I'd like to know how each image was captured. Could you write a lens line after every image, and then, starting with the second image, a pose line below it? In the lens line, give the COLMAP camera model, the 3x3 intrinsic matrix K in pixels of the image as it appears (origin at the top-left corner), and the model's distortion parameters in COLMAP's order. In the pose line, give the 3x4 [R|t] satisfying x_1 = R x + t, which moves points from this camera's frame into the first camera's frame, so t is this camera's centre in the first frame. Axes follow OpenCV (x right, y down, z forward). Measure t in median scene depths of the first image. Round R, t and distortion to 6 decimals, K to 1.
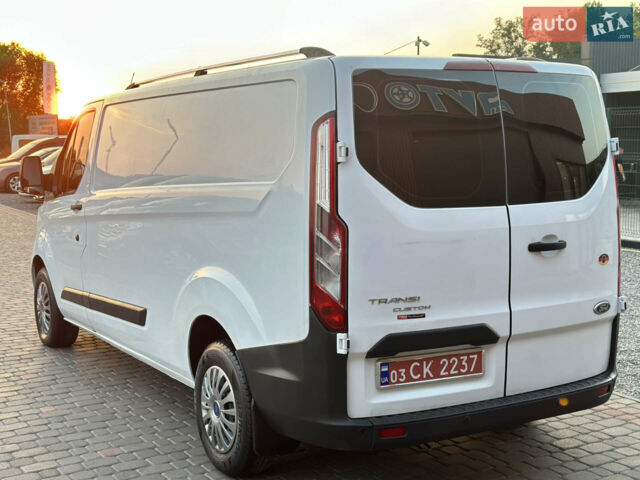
lens RADIAL K [[884.1, 0, 317.2], [0, 884.1, 239.5], [0, 0, 1]] dist [0.116660, 0.000000]
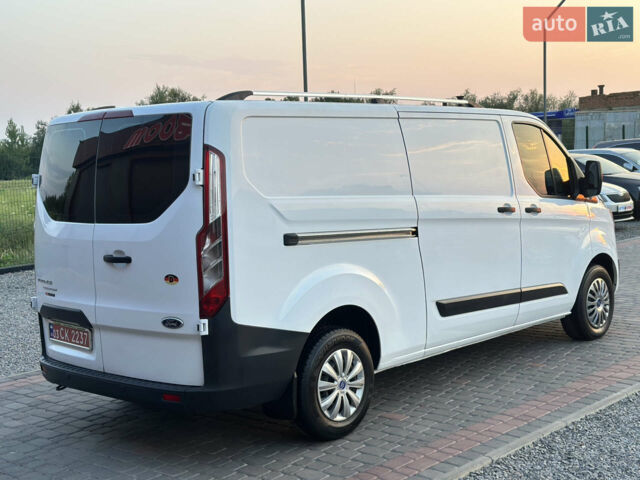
lens RADIAL K [[884.1, 0, 318.8], [0, 884.1, 234.9], [0, 0, 1]] dist [0.116660, 0.000000]
pose [[0.300365, 0.076821, -0.950726, 1.579080], [-0.061826, 0.996223, 0.060964, -0.123653], [0.951819, 0.040468, 0.303980, 0.936500]]
